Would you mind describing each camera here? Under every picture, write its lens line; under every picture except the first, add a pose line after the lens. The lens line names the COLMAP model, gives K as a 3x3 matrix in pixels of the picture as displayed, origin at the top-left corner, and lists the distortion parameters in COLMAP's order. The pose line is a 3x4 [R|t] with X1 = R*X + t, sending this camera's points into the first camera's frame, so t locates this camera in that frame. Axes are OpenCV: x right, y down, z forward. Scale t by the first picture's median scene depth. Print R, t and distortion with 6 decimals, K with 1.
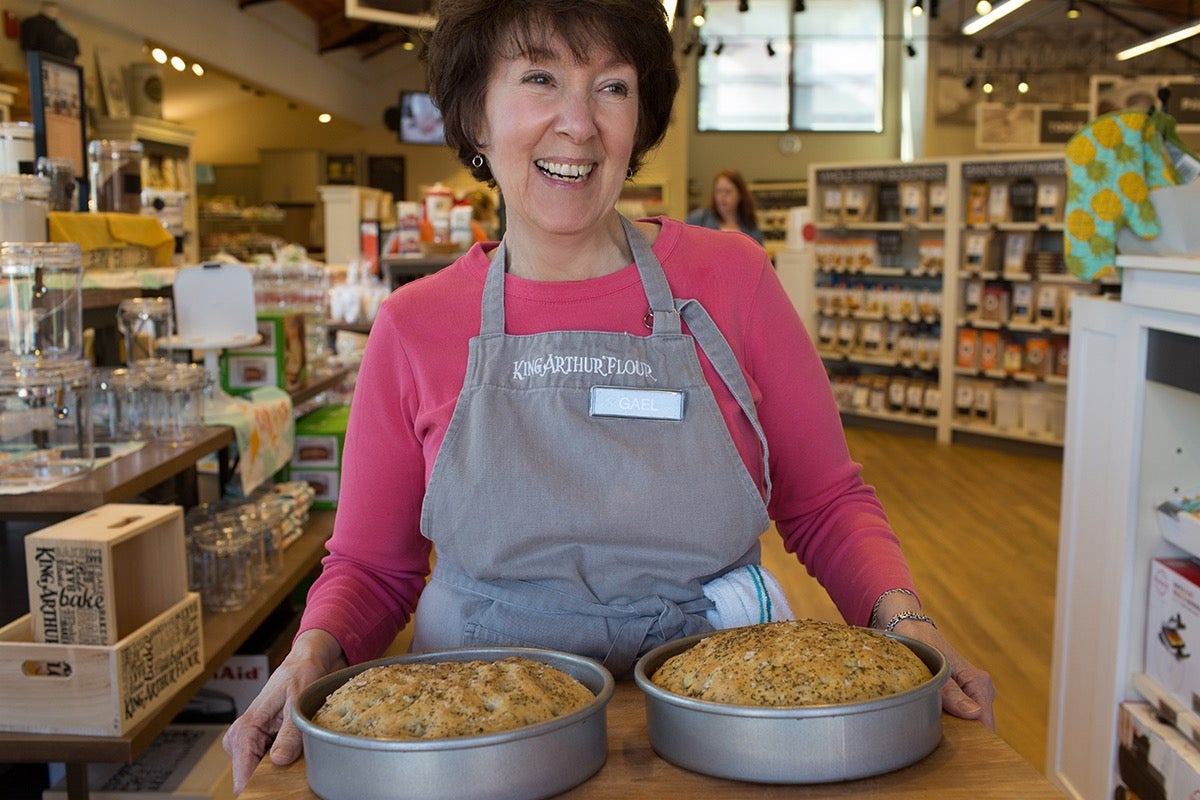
lens RADIAL K [[1478.1, 0, 600.0], [0, 1478.1, 400.0], [0, 0, 1]] dist [-0.117928, -0.006406]
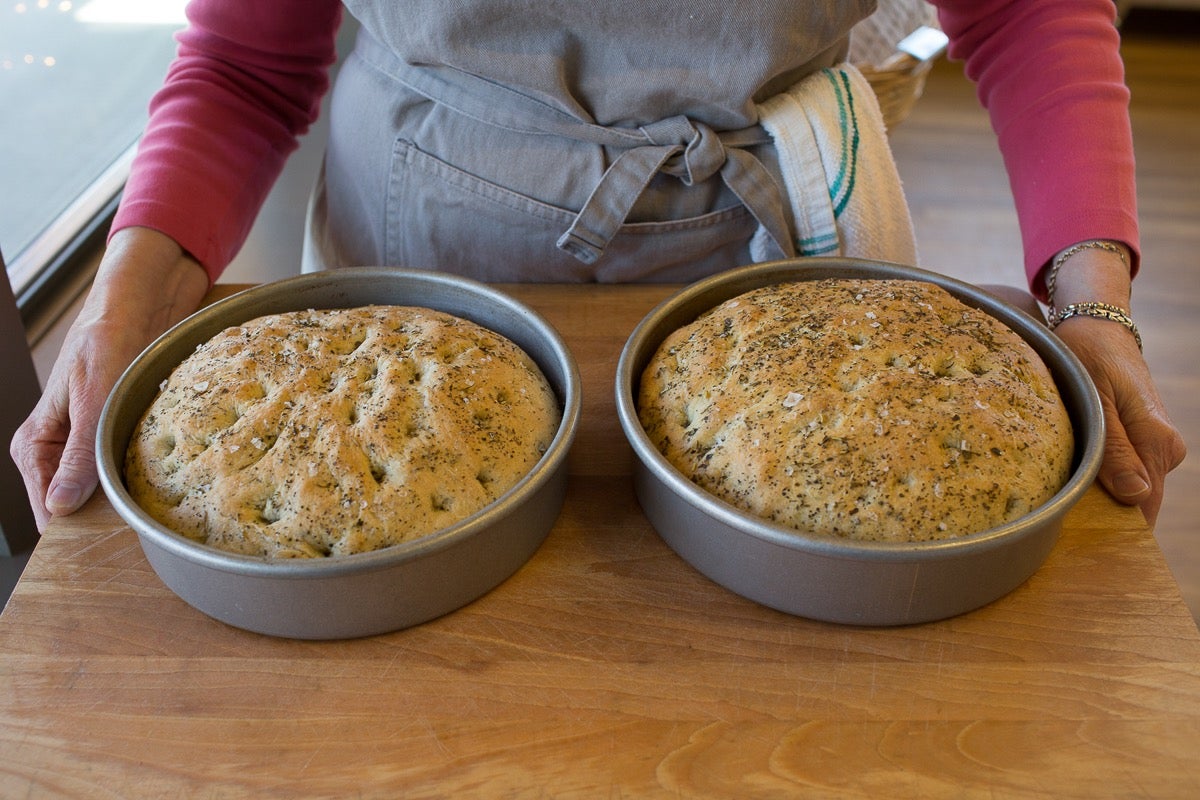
lens RADIAL K [[1478.1, 0, 600.0], [0, 1478.1, 400.0], [0, 0, 1]] dist [-0.117928, -0.006406]
pose [[0.996567, 0.069021, -0.045712, 0.049545], [-0.020738, 0.742706, 0.669297, -0.251637], [0.080146, -0.666051, 0.741588, 0.540092]]
